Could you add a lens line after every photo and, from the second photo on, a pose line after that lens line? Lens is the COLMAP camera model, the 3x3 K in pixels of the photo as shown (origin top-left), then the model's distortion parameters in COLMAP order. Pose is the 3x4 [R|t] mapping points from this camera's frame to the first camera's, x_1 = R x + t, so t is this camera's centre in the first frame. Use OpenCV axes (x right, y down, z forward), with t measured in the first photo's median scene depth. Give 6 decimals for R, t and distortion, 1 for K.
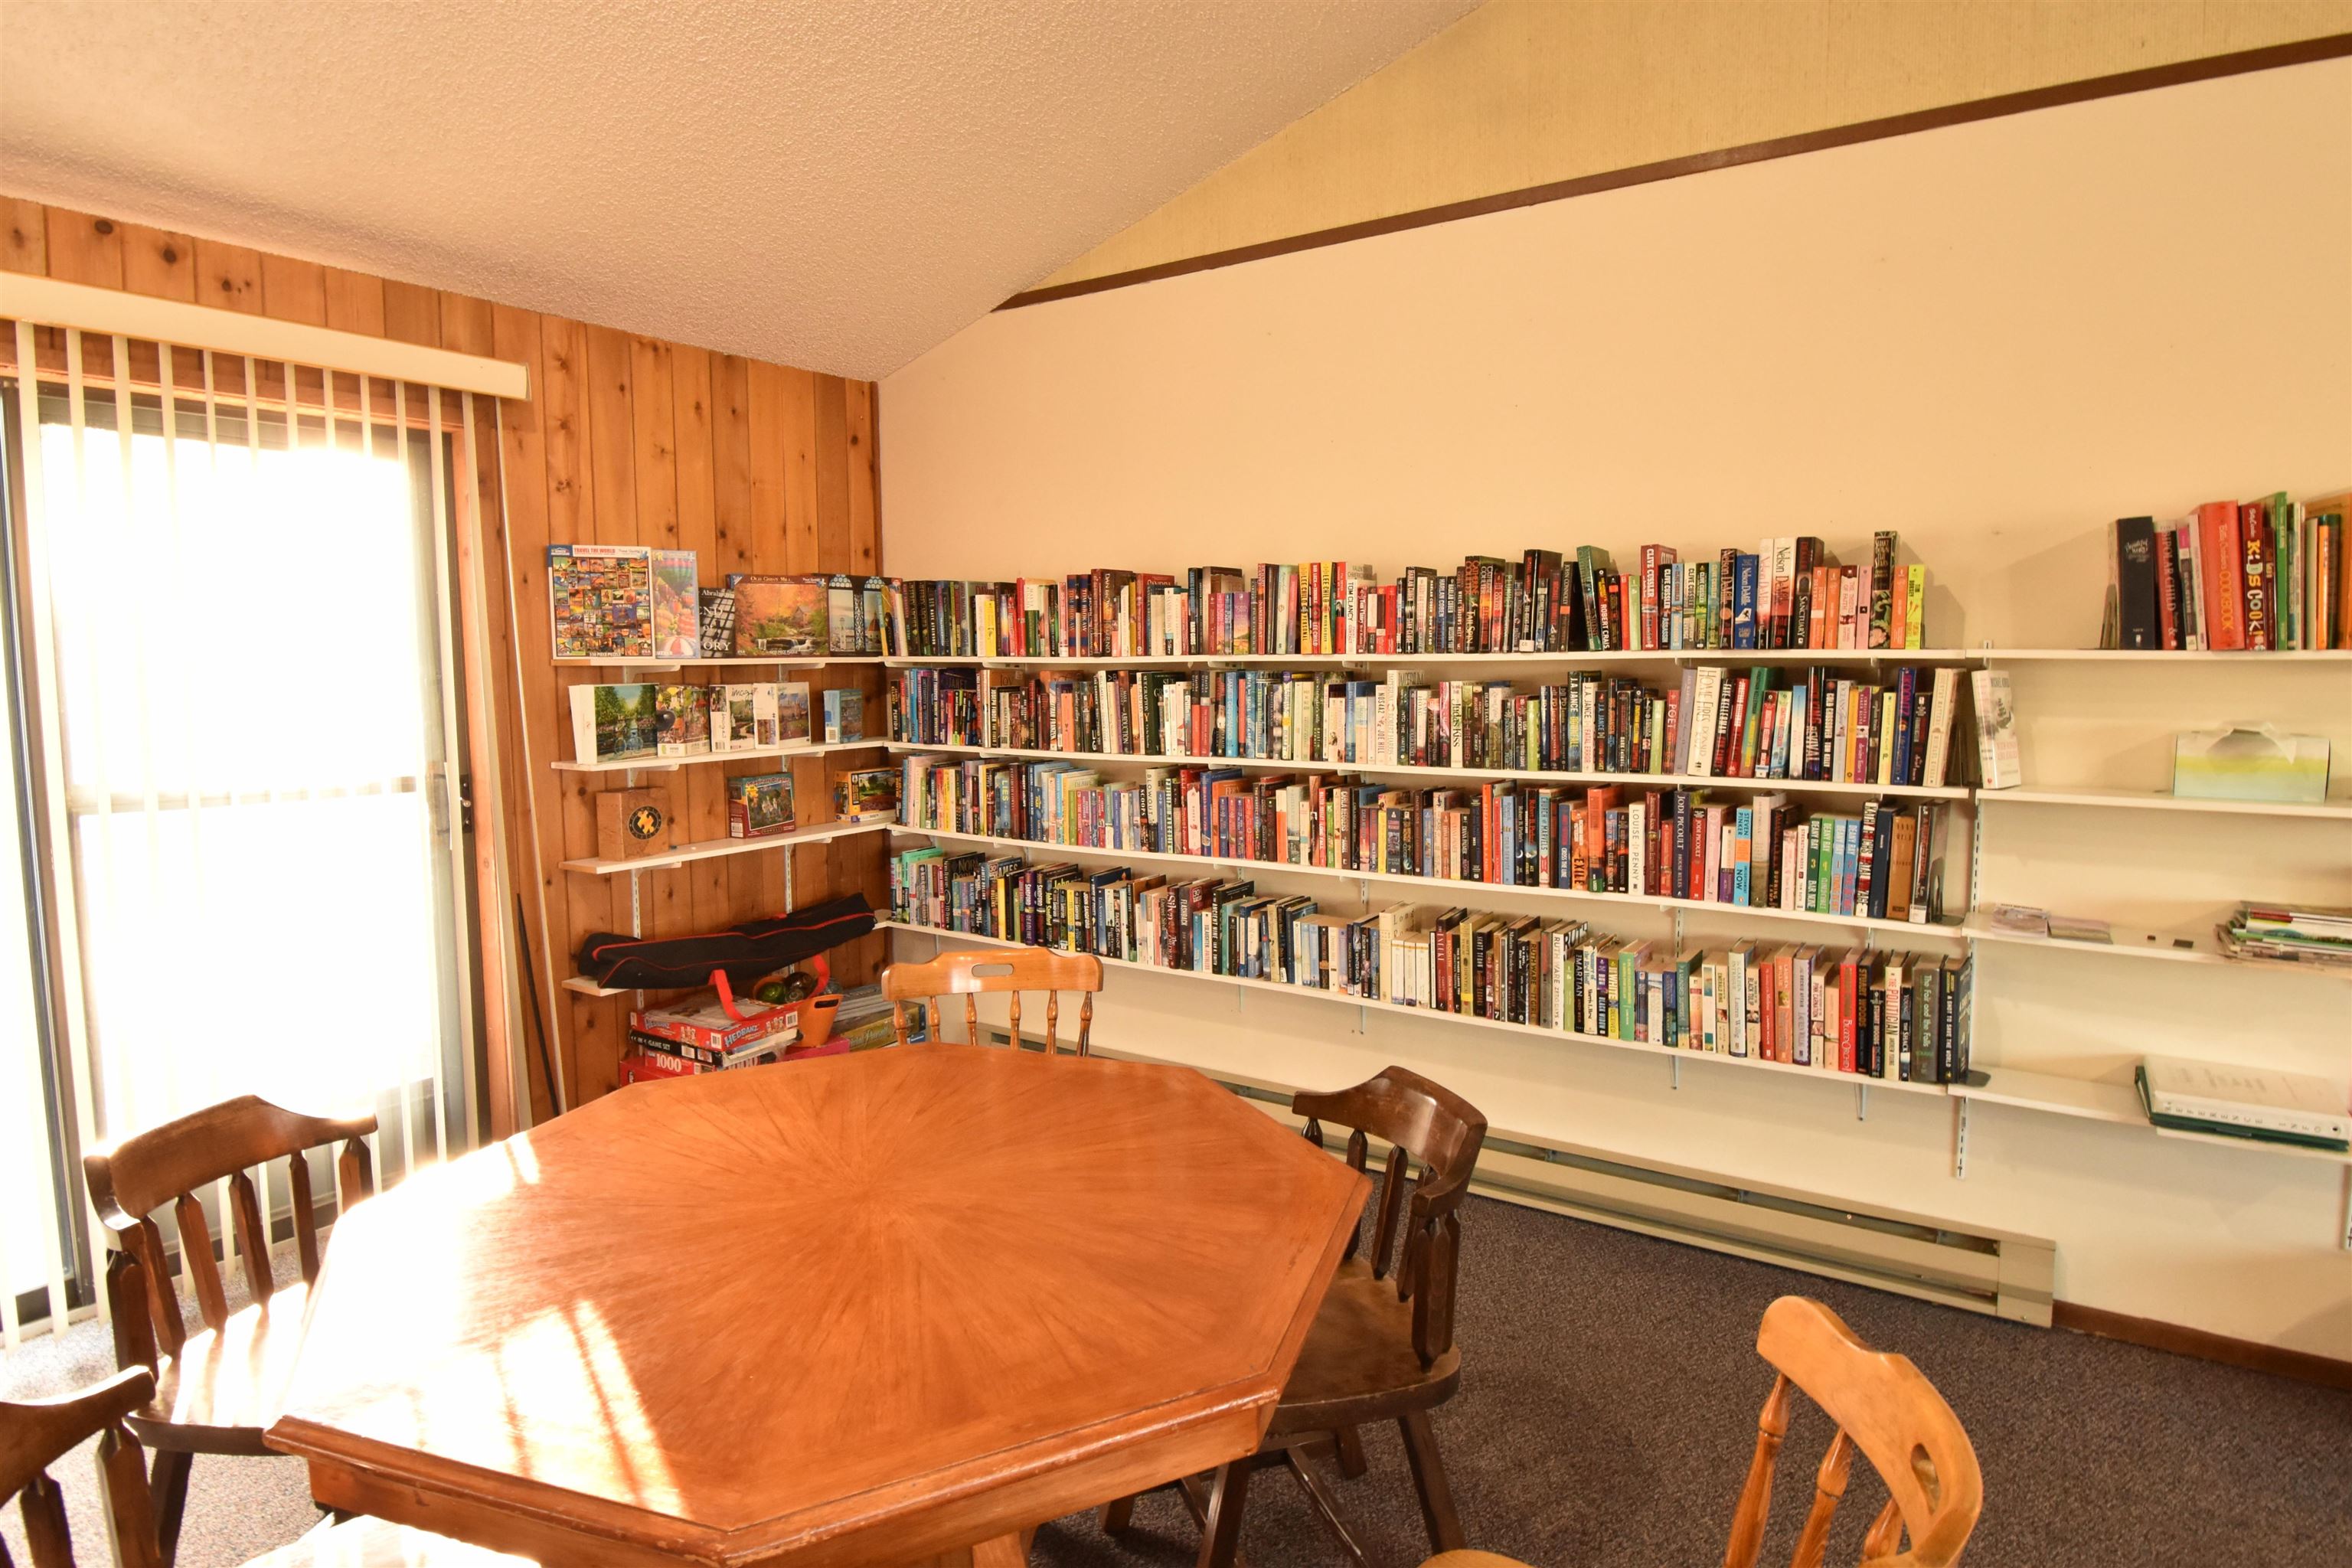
lens RADIAL K [[1262.4, 0, 1176.0], [0, 1262.4, 784.0], [0, 0, 1]] dist [0.000980, 0.000264]
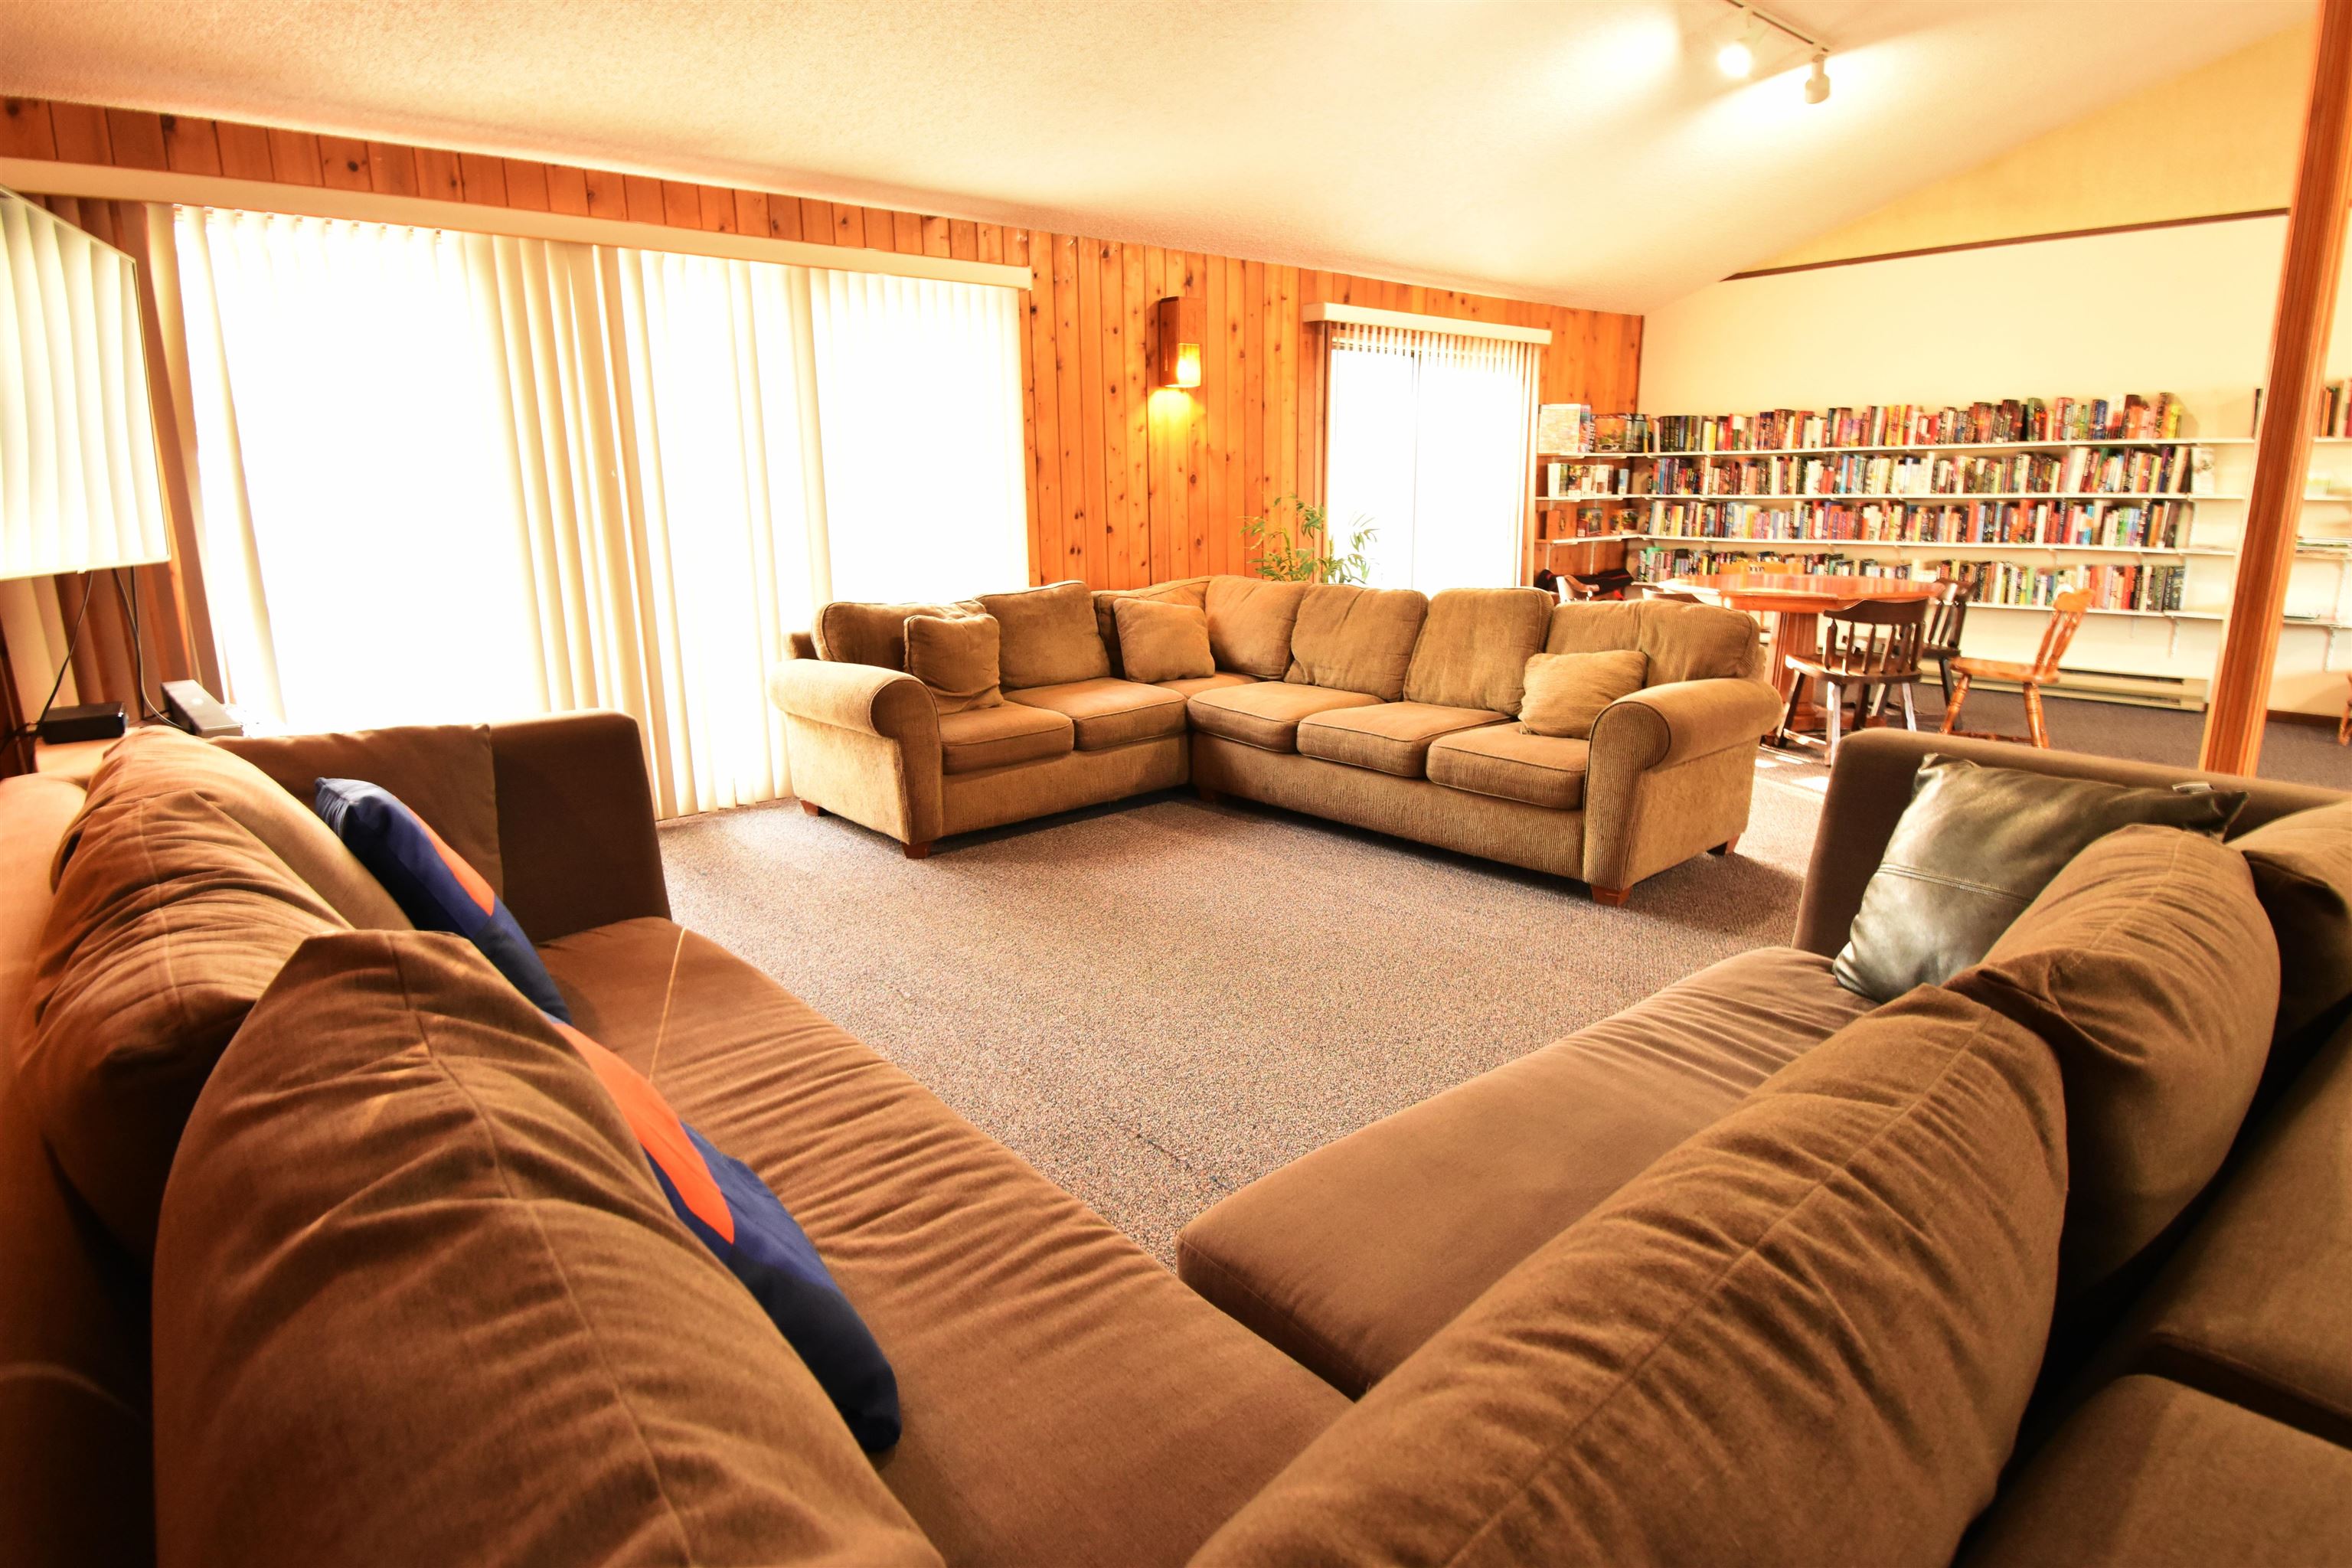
lens RADIAL K [[1238.3, 0, 1176.0], [0, 1238.3, 784.0], [0, 0, 1]] dist [0.017926, -0.029061]
pose [[0.962775, 0.058324, -0.263936, -0.497538], [-0.021761, 0.989999, 0.139388, 0.213038], [0.269426, -0.128456, 0.954415, -1.538282]]
